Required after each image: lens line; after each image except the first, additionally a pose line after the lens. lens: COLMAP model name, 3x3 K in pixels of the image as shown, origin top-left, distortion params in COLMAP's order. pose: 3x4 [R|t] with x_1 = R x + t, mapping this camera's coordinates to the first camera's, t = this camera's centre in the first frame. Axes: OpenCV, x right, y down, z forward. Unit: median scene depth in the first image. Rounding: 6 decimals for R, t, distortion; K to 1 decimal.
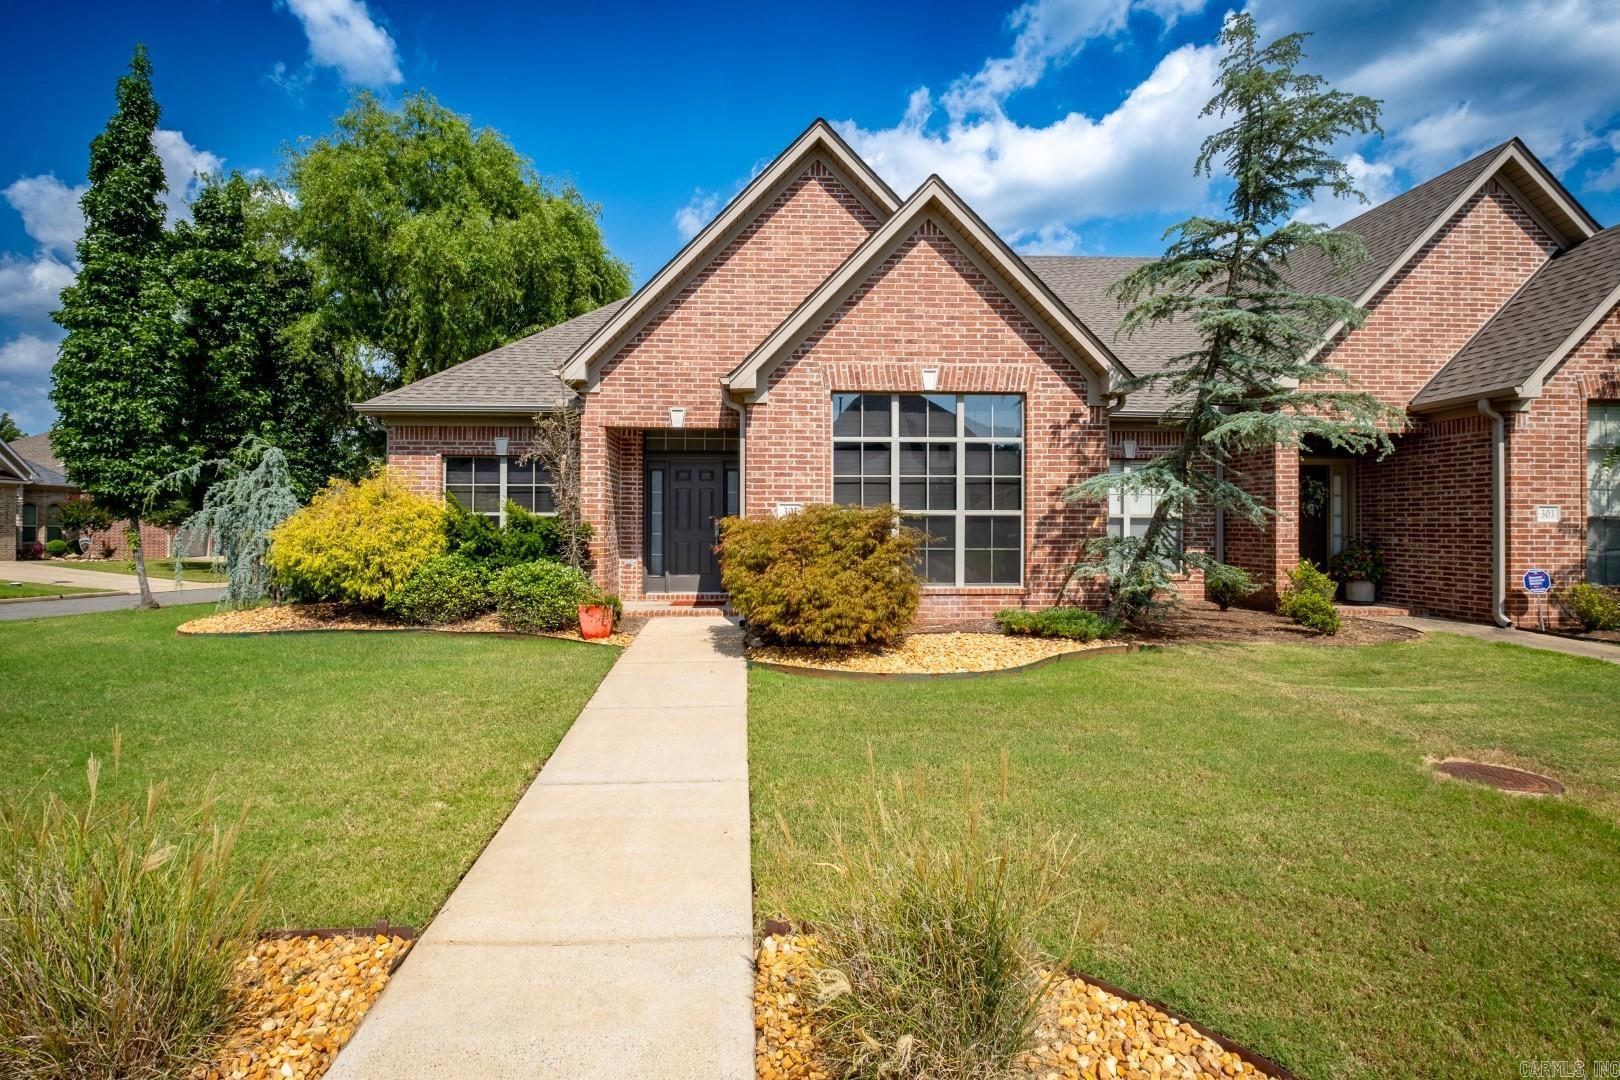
lens RADIAL K [[779.8, 0, 810.0], [0, 779.8, 525.3], [0, 0, 1]] dist [-0.000677, -0.000070]
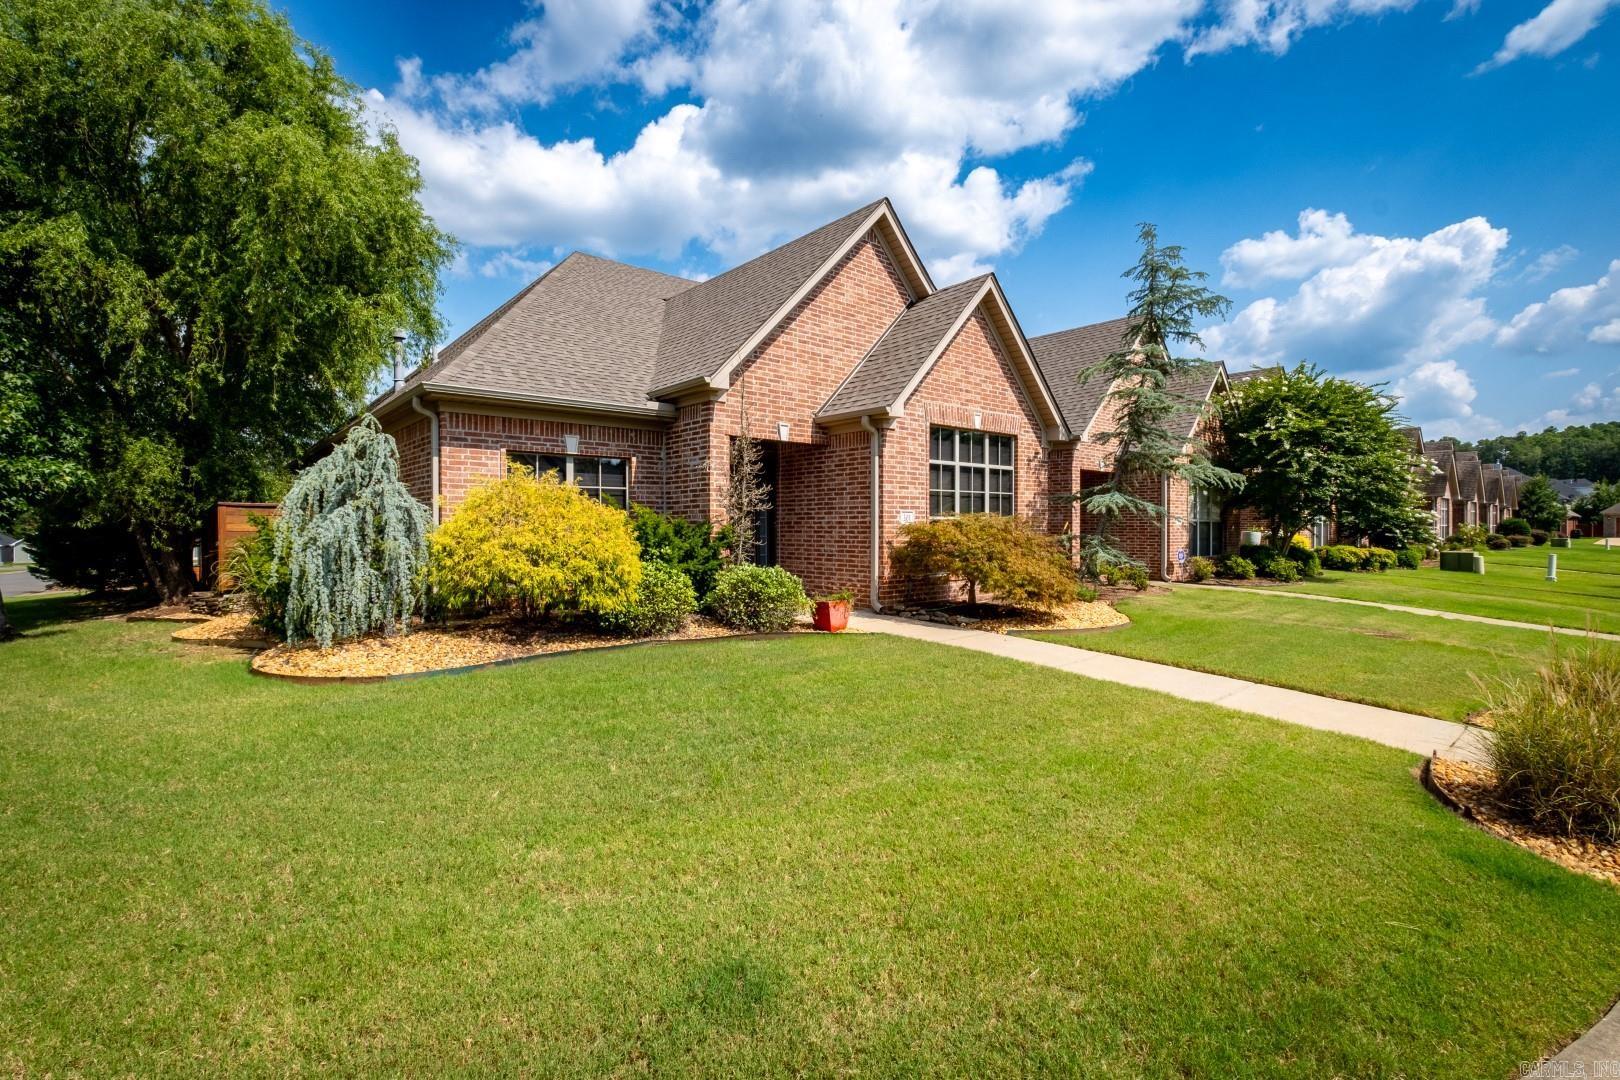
lens RADIAL K [[732.2, 0, 807.1], [0, 732.2, 532.4], [0, 0, 1]] dist [-0.002665, -0.000419]
pose [[0.785593, -0.009611, 0.618669, -0.858785], [0.002174, 0.999916, 0.012774, -0.009175], [-0.618740, -0.008690, 0.785548, 0.175284]]
